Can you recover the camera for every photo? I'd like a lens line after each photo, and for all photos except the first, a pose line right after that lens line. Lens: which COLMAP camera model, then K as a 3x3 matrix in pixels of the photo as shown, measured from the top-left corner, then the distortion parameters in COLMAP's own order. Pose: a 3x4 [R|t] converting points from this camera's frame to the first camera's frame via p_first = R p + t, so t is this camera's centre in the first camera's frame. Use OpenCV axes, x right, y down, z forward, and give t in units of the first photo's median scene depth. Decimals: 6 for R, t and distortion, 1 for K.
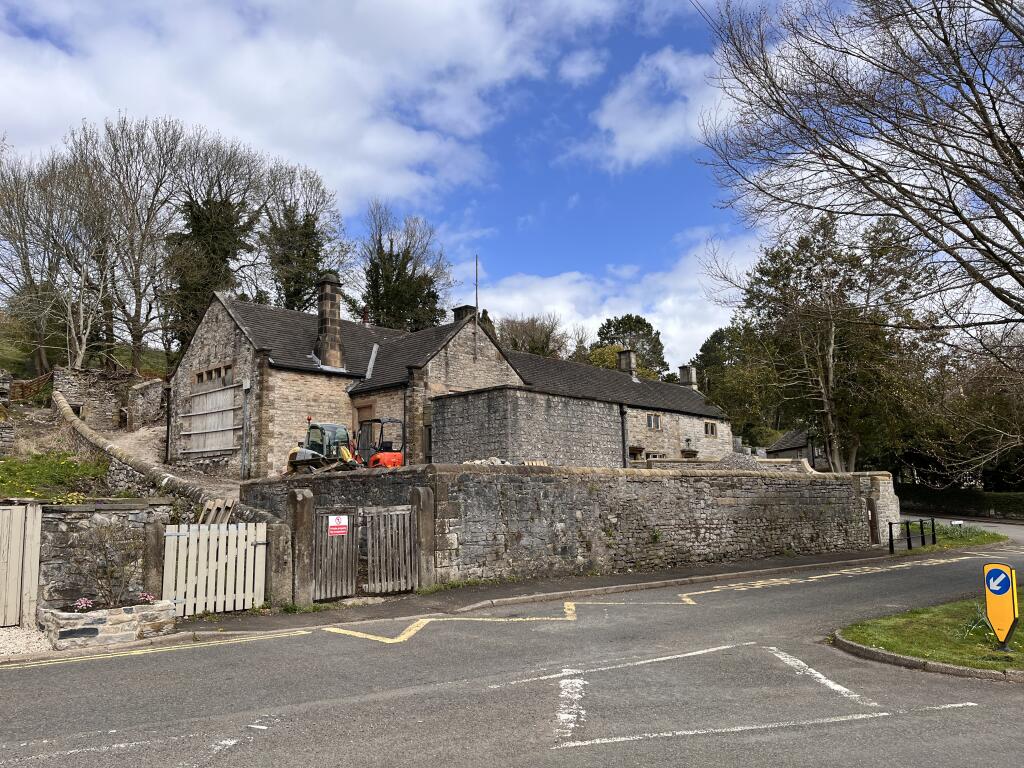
lens RADIAL K [[764.6, 0, 512.0], [0, 764.6, 384.0], [0, 0, 1]] dist [0.107551, -0.001669]
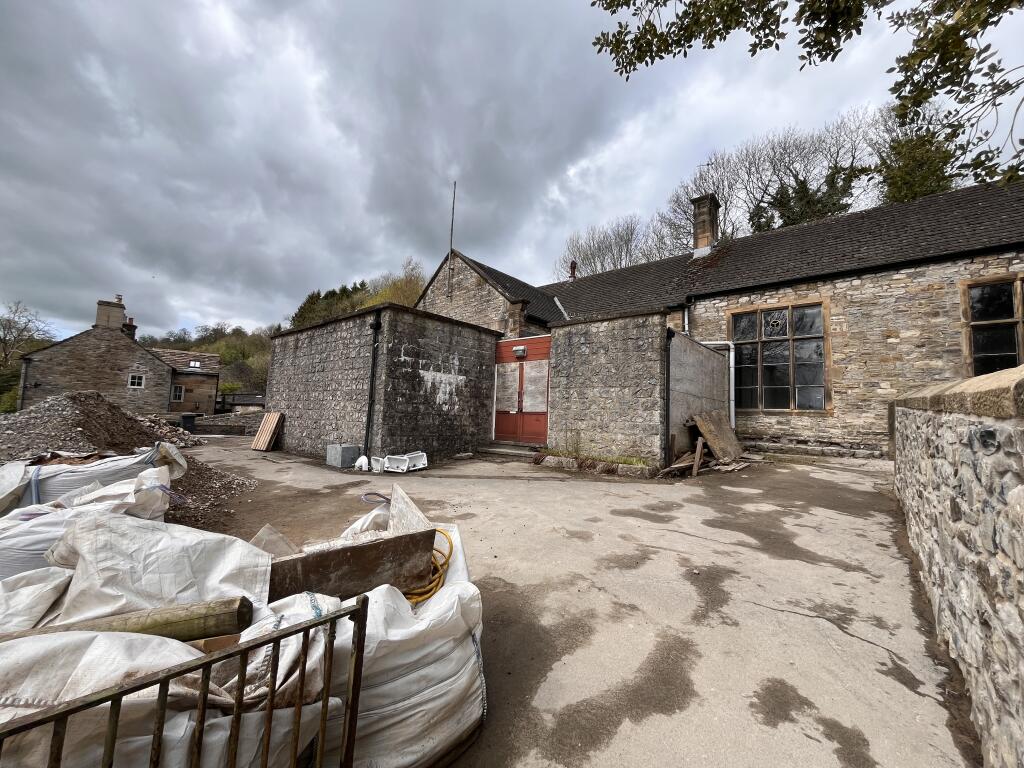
lens RADIAL K [[412.9, 0, 509.6], [0, 412.9, 384.8], [0, 0, 1]] dist [-0.002814, -0.000366]
pose [[0.031844, -0.059979, -0.997692, 0.460468], [0.111330, 0.992199, -0.056095, 0.111476], [0.993273, -0.109287, 0.038273, 1.106251]]
